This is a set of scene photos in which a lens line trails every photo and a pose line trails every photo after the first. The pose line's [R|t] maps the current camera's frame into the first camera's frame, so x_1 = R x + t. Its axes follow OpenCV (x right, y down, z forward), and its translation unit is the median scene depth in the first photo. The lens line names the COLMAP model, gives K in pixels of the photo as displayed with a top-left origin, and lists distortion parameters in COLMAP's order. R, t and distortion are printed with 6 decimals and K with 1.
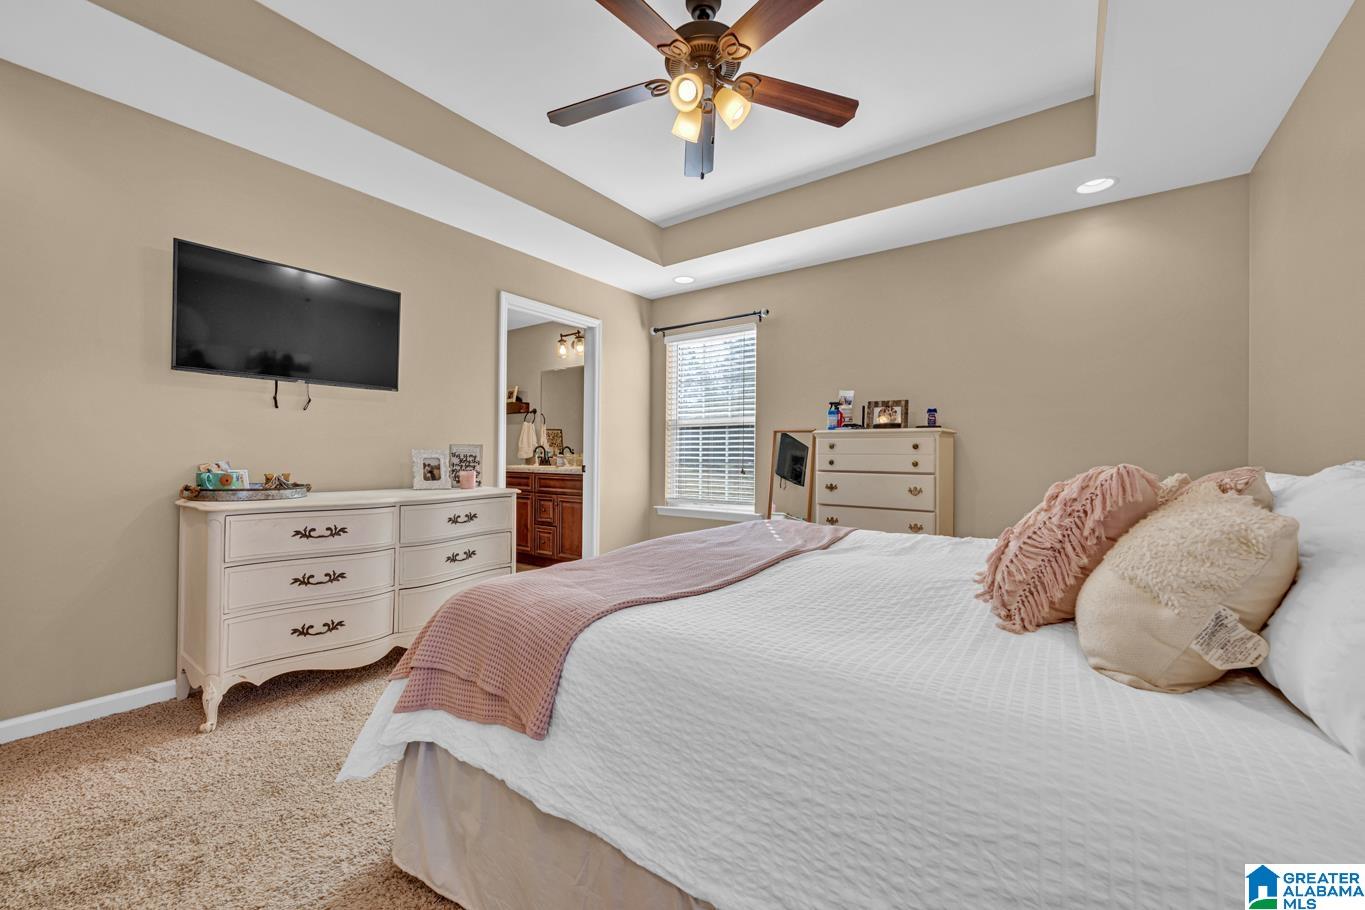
lens RADIAL K [[543.0, 0, 679.0], [0, 543.0, 456.8], [0, 0, 1]] dist [-0.002442, -0.000020]
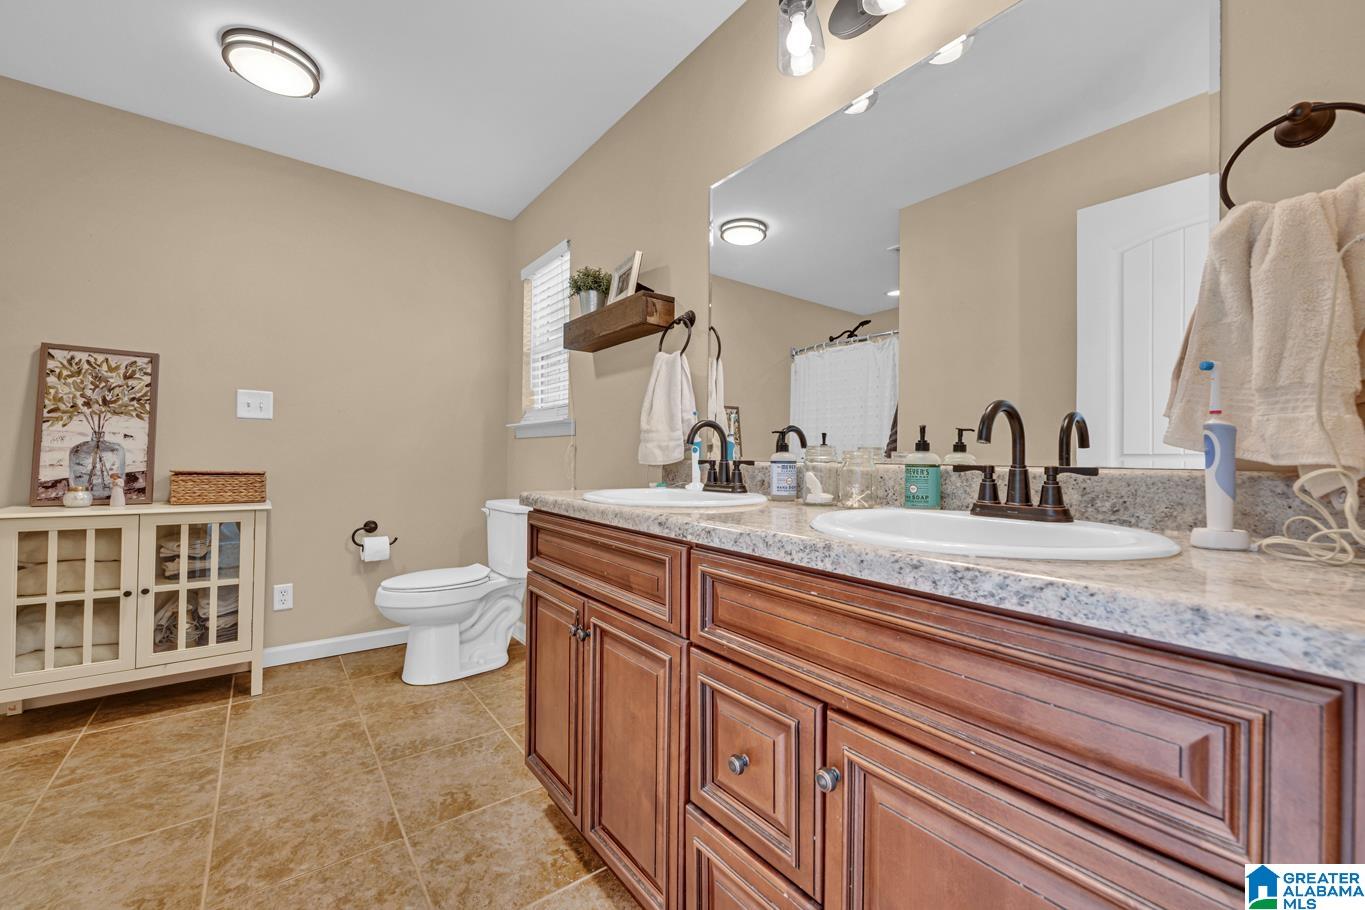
lens RADIAL K [[543.0, 0, 680.2], [0, 543.0, 454.8], [0, 0, 1]] dist [-0.002442, -0.000020]
pose [[0.960034, -0.001014, -0.279882, -0.186567], [-0.001309, 0.999966, -0.008110, -0.000435], [0.279881, 0.008152, 0.960000, 0.709876]]
